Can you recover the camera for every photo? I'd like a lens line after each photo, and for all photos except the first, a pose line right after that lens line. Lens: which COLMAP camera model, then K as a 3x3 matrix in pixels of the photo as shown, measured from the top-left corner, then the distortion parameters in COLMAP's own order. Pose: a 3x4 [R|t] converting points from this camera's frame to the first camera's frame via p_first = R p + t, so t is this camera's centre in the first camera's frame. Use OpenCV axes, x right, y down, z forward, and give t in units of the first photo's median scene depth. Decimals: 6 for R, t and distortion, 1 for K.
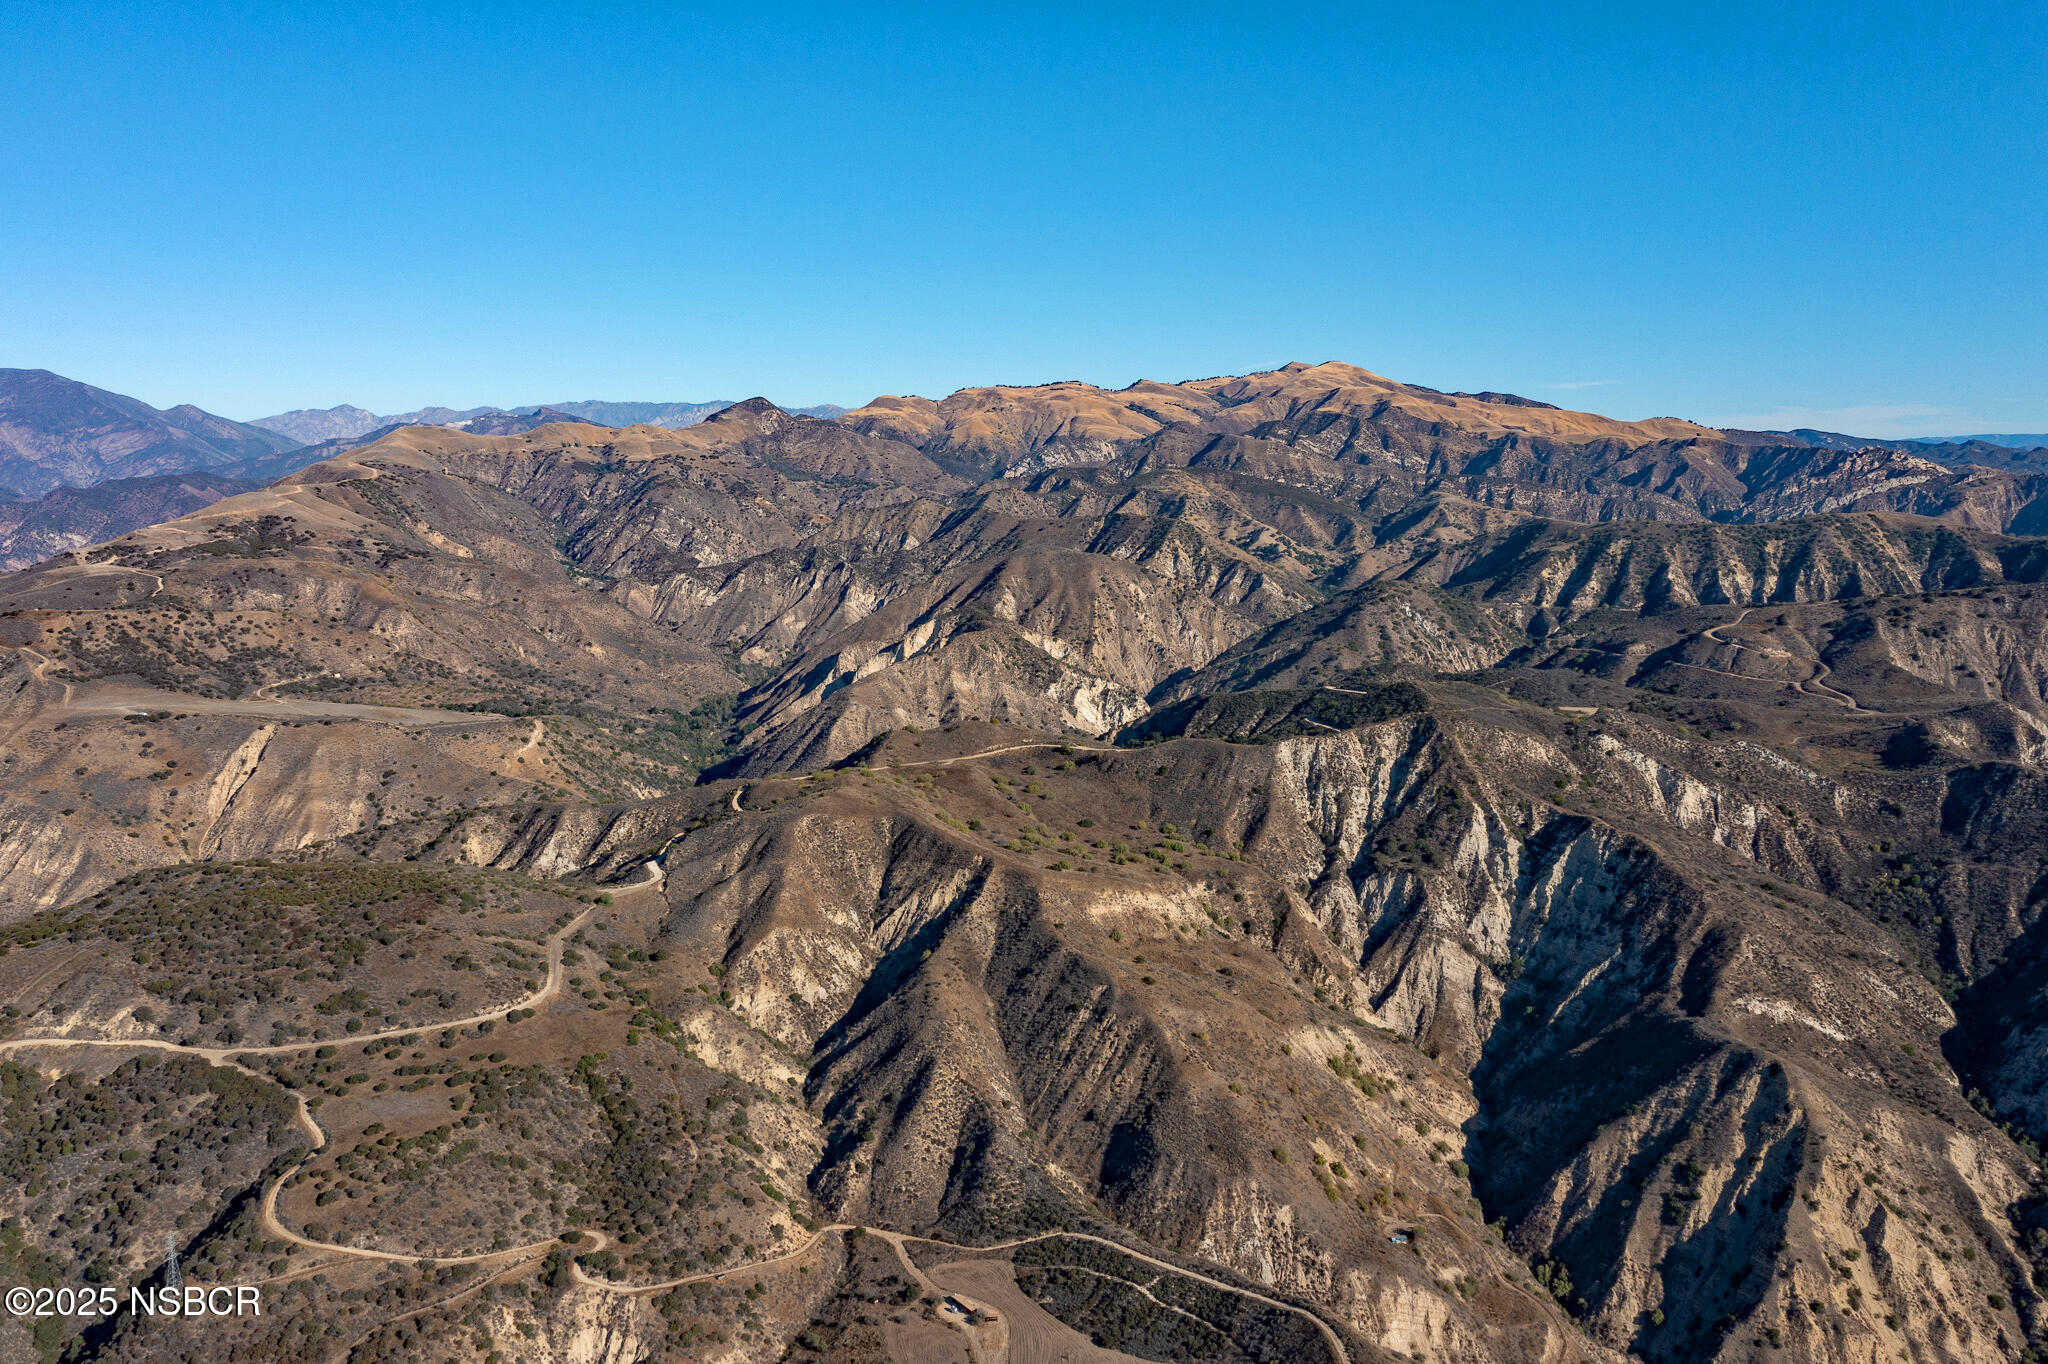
lens RADIAL K [[1606.5, 0, 1024.0], [0, 1606.5, 682.0], [0, 0, 1]] dist [-0.019124, 0.013045]
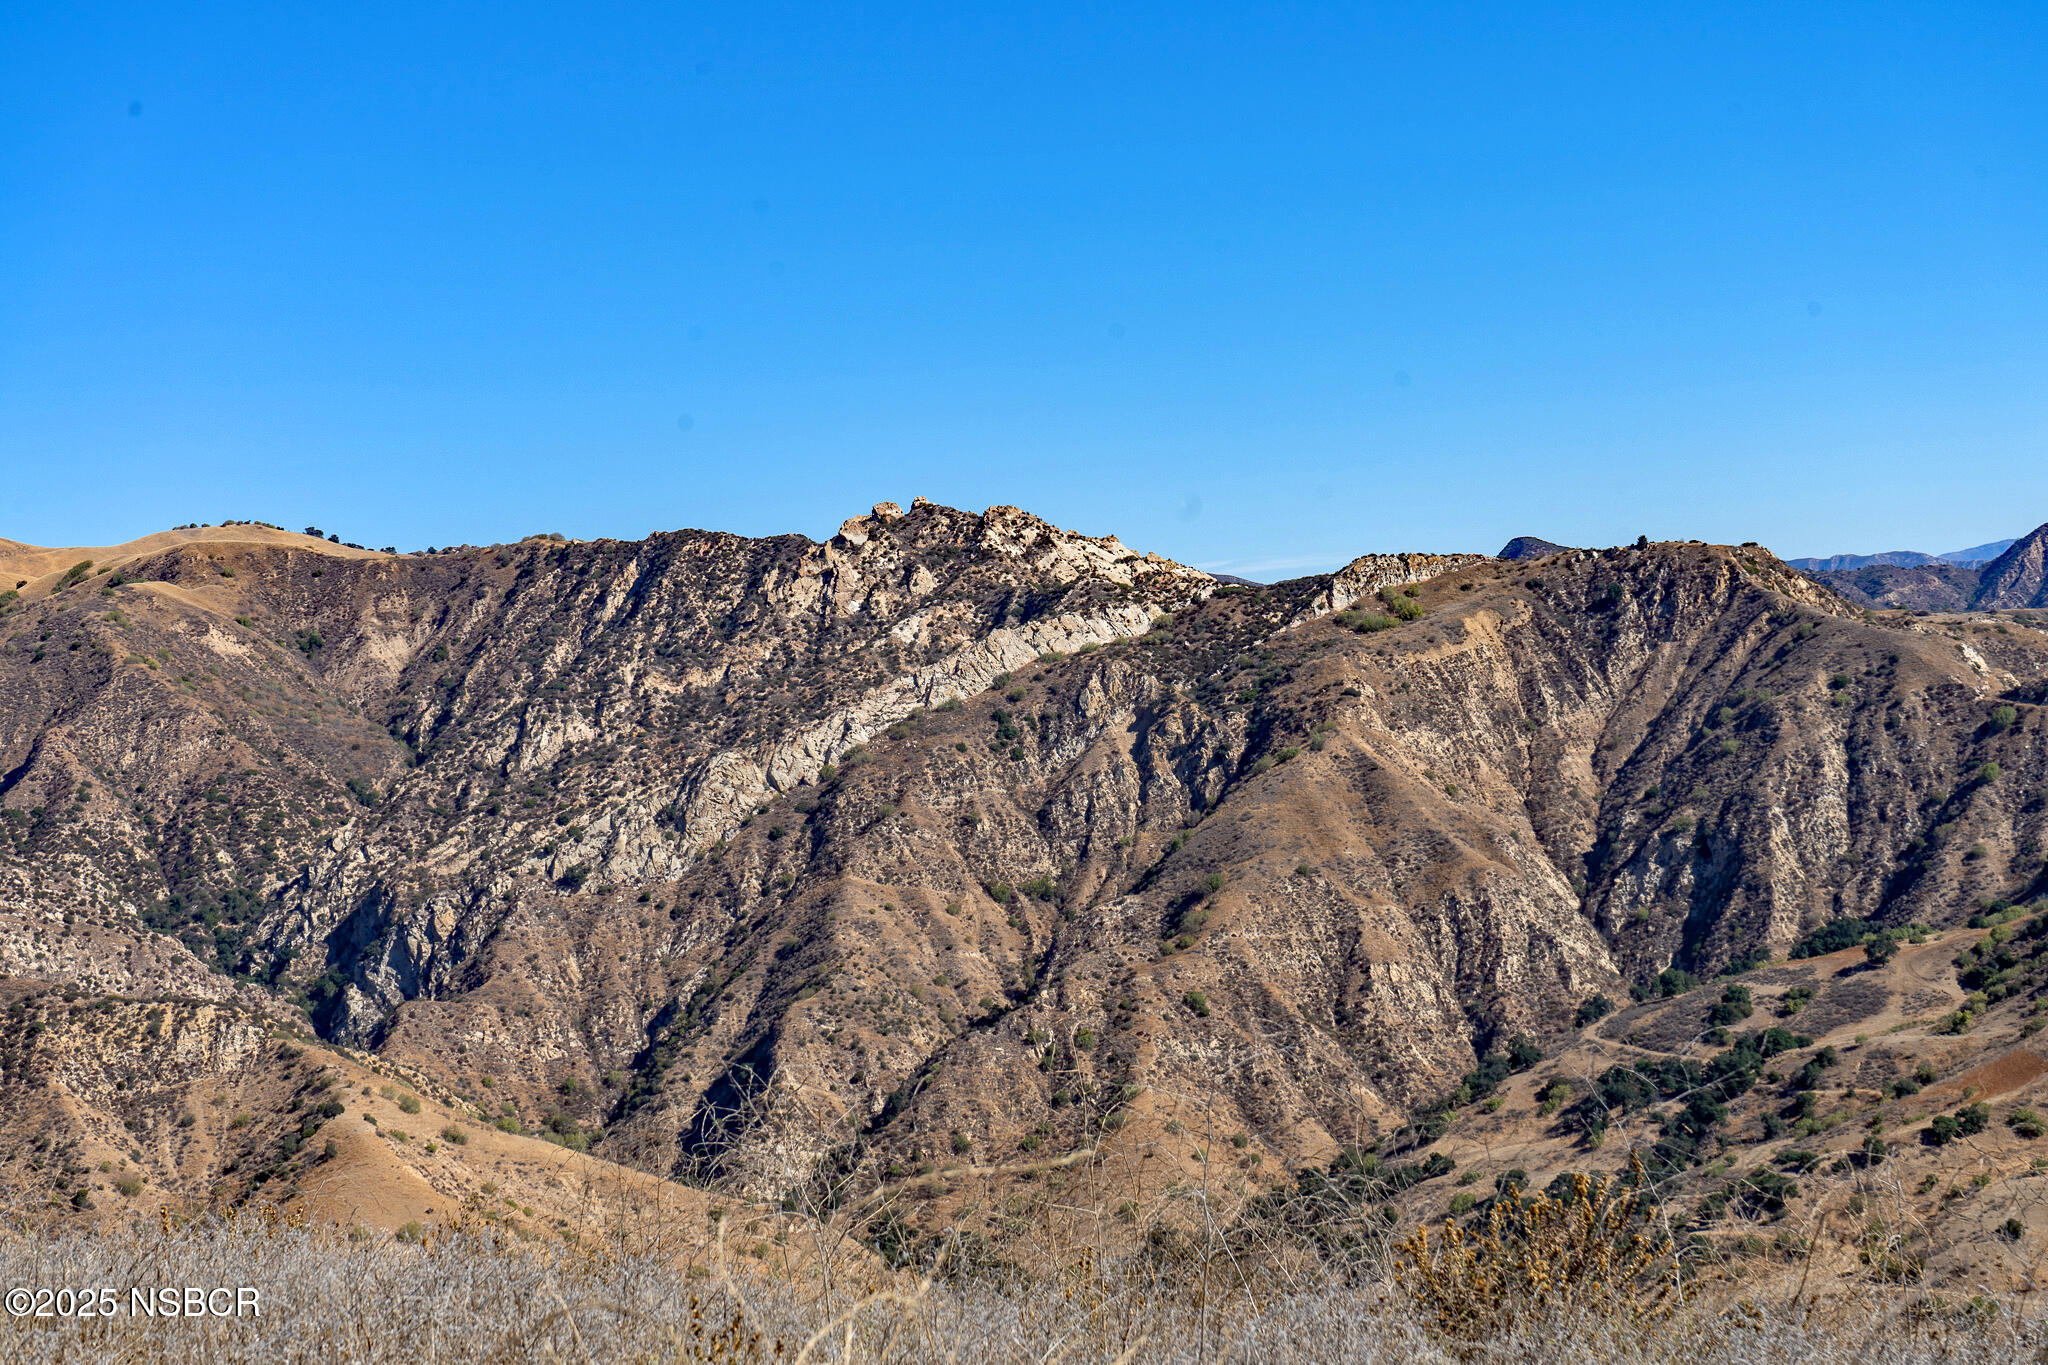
lens RADIAL K [[3852.4, 0, 1024.0], [0, 3852.4, 682.5], [0, 0, 1]] dist [-0.005332, -0.062884]
pose [[0.874844, -0.083734, 0.477113, 0.307161], [0.157967, 0.980418, -0.117586, -0.062153], [-0.457924, 0.178237, 0.870940, 0.565258]]
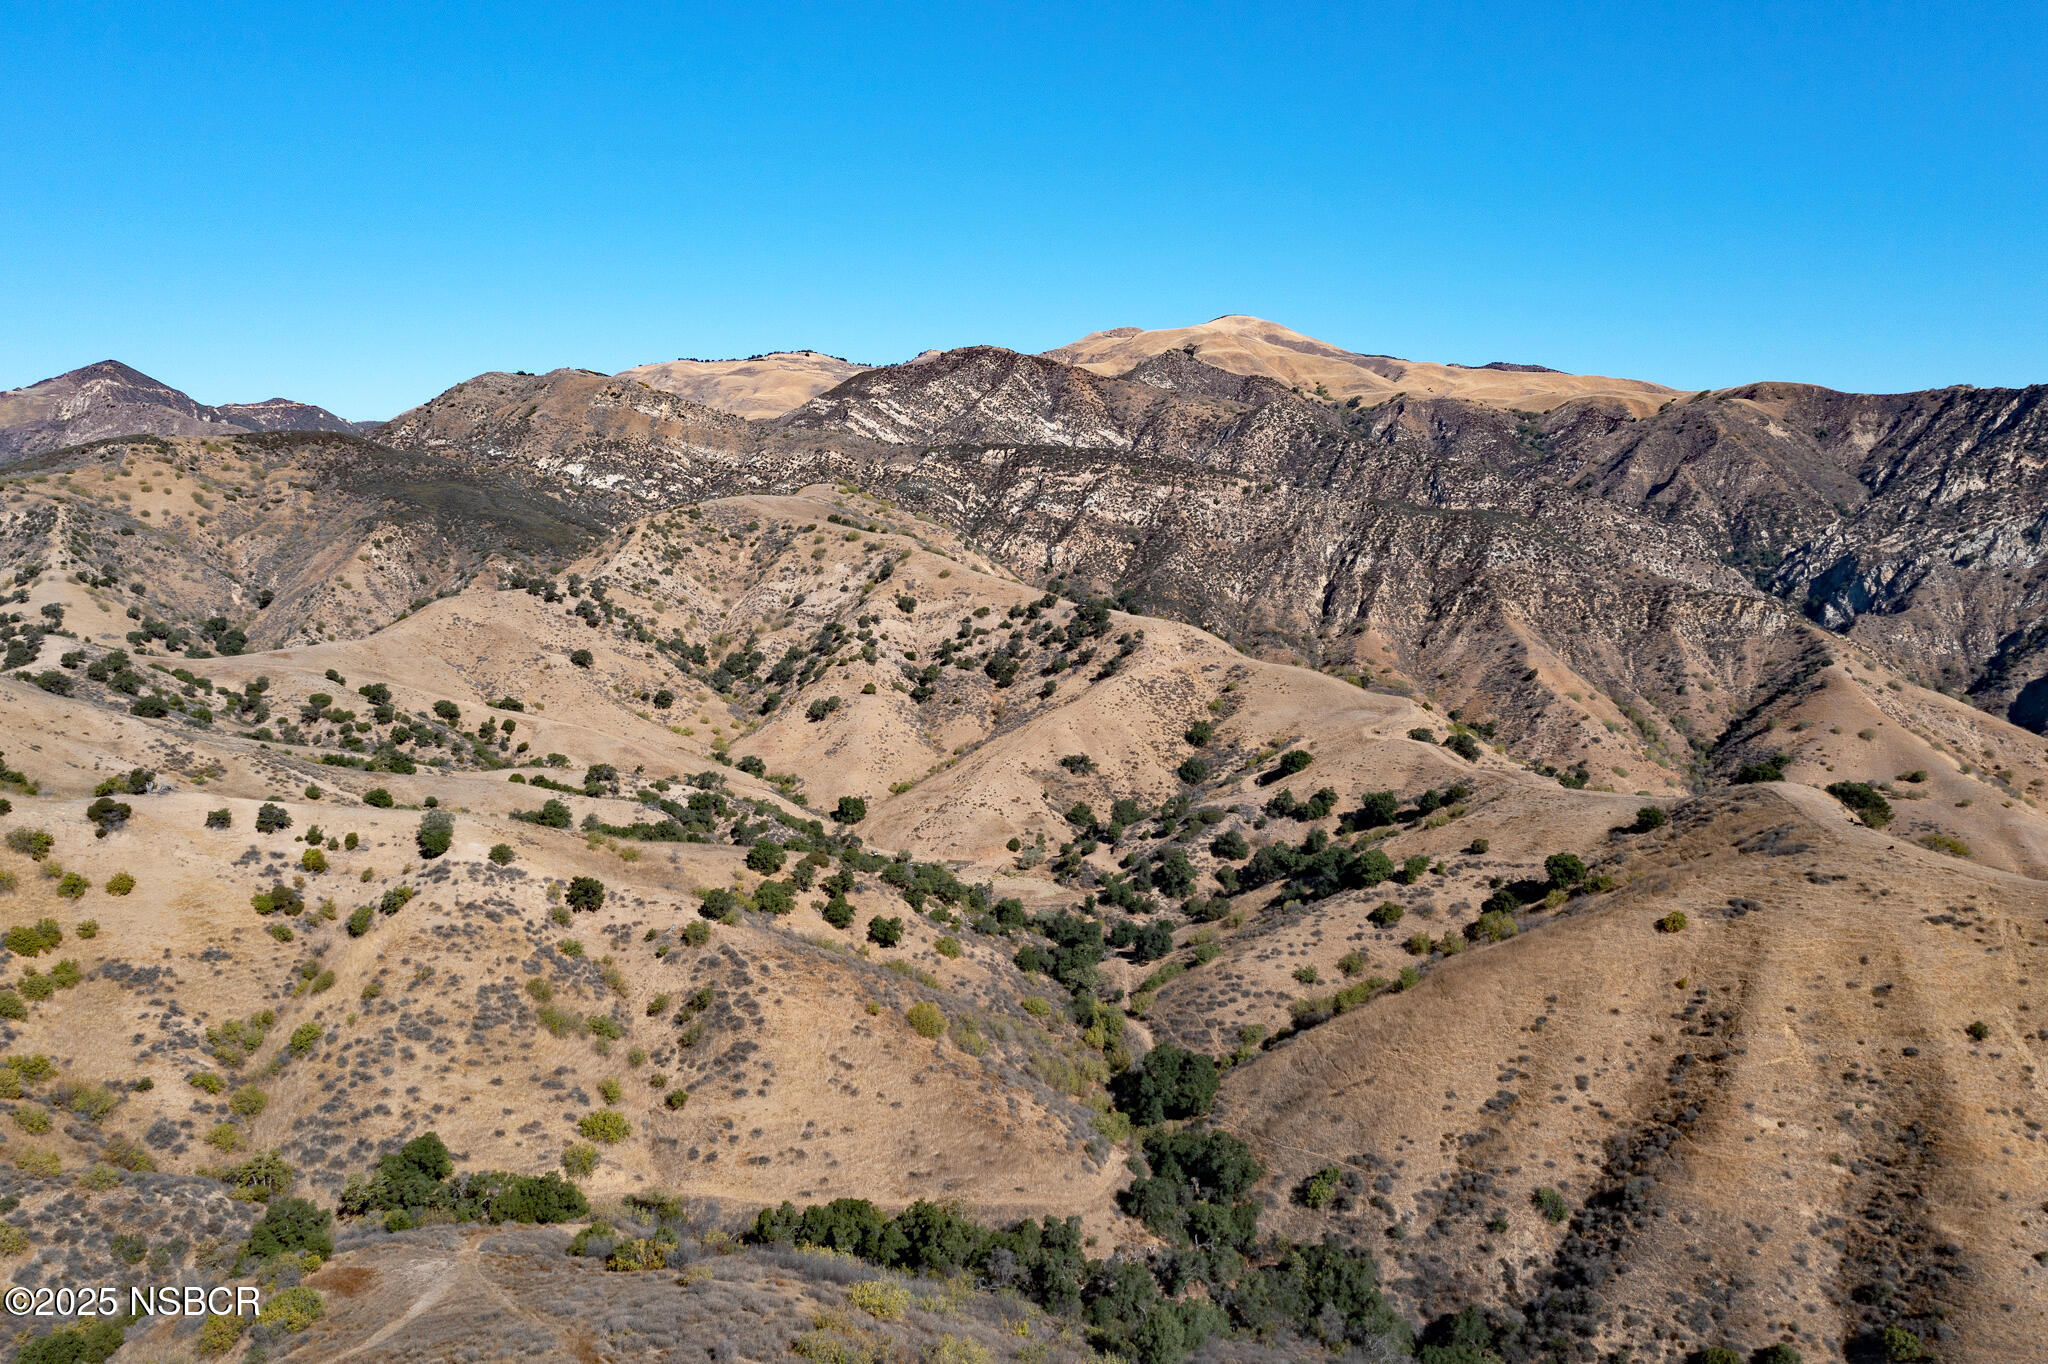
lens RADIAL K [[1606.5, 0, 1024.0], [0, 1606.5, 682.0], [0, 0, 1]] dist [-0.019124, 0.013045]
pose [[0.991746, 0.003788, -0.128162, 0.314109], [-0.007422, 0.999583, -0.027888, -0.063089], [0.128003, 0.028609, 0.991361, 0.612165]]
